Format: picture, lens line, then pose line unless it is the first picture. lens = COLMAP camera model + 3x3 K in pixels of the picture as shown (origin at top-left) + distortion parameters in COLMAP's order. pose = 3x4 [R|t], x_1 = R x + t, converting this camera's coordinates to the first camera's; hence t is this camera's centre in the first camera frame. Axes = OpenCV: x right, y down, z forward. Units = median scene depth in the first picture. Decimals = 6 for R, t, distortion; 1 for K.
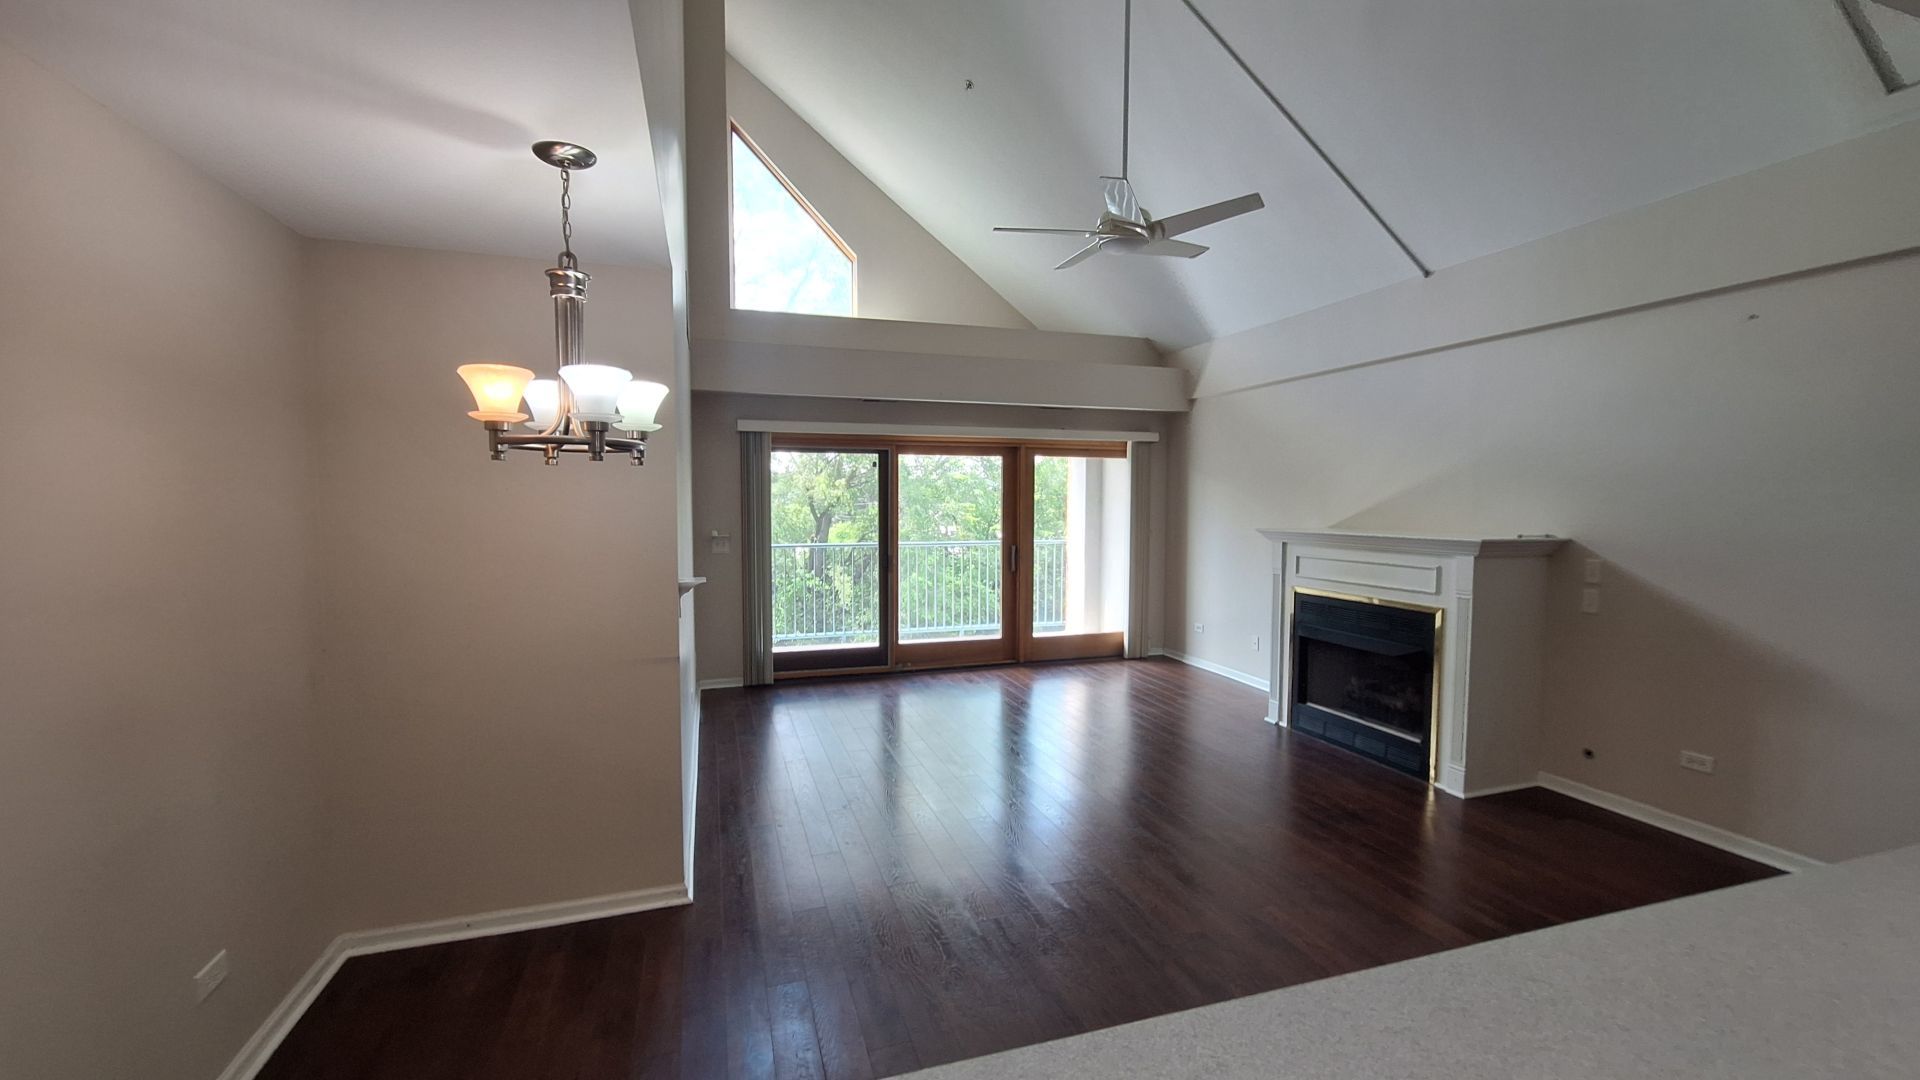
lens RADIAL K [[756.8, 0, 959.9], [0, 756.8, 545.4], [0, 0, 1]] dist [-0.002762, 0.000299]
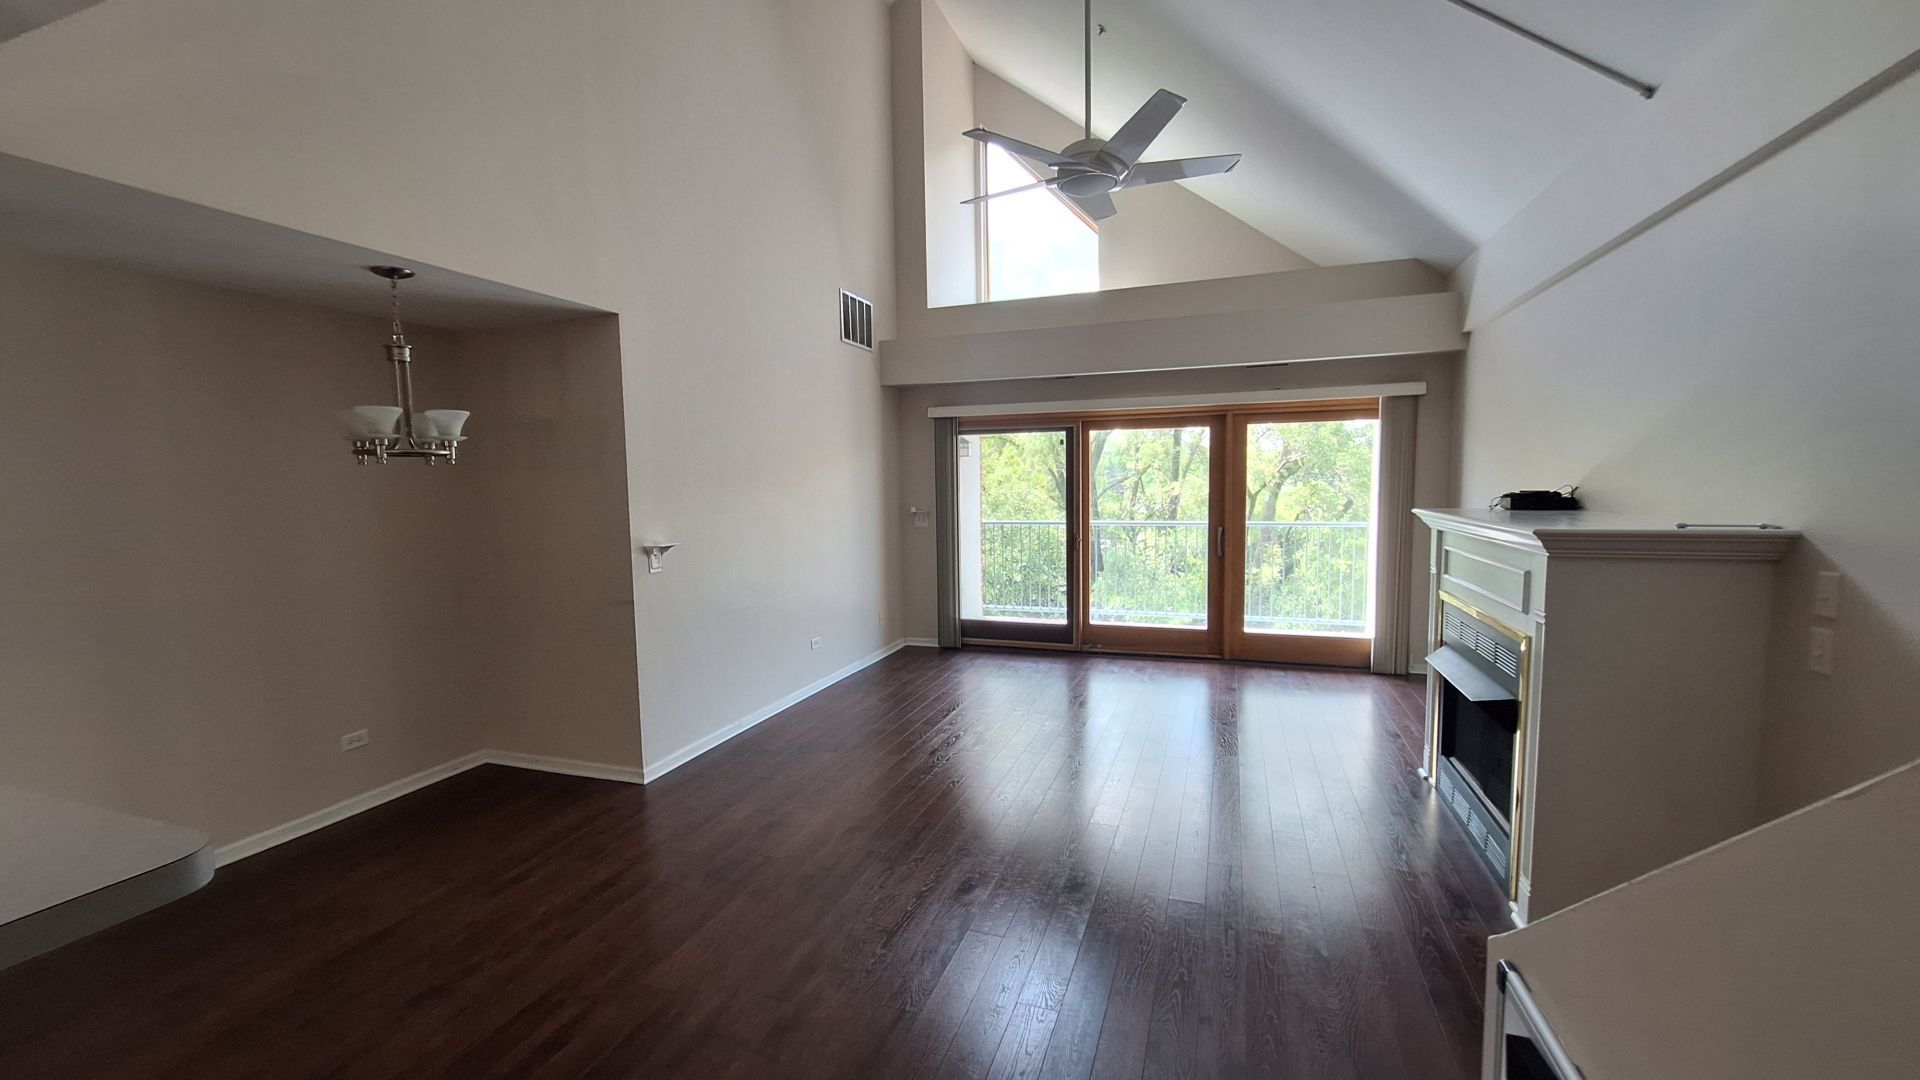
lens RADIAL K [[756.8, 0, 955.7], [0, 756.8, 545.4], [0, 0, 1]] dist [-0.002762, 0.000299]
pose [[0.794617, 0.036523, -0.606012, 0.370725], [-0.017662, 0.999157, 0.037057, -0.005117], [0.606855, -0.018743, 0.794592, 0.114869]]
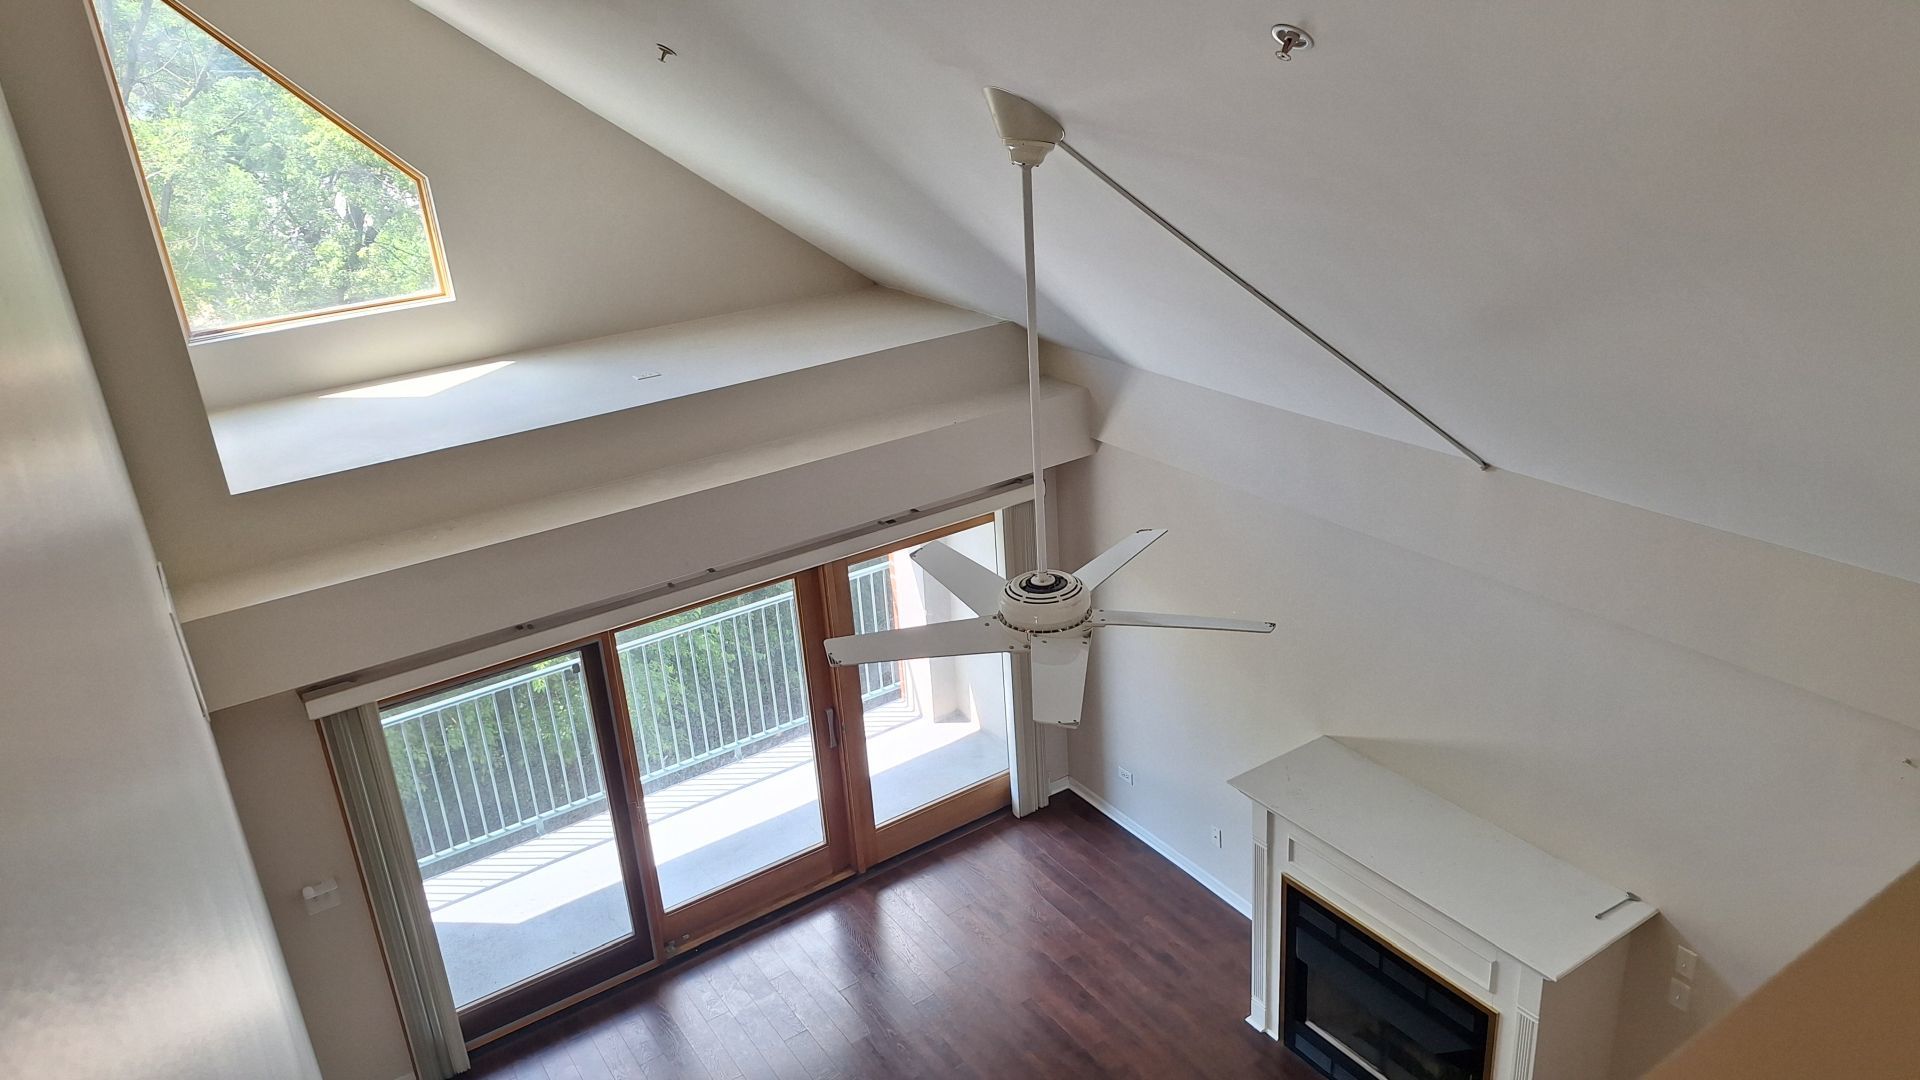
lens RADIAL K [[1296.3, 0, 974.8], [0, 1296.3, 544.4], [0, 0, 1]] dist [0.047930, 0.000214]
pose [[0.959129, -0.163257, 0.231124, -0.036191], [0.083533, 0.943738, 0.319971, -0.457111], [-0.270358, -0.287587, 0.918804, 0.061300]]
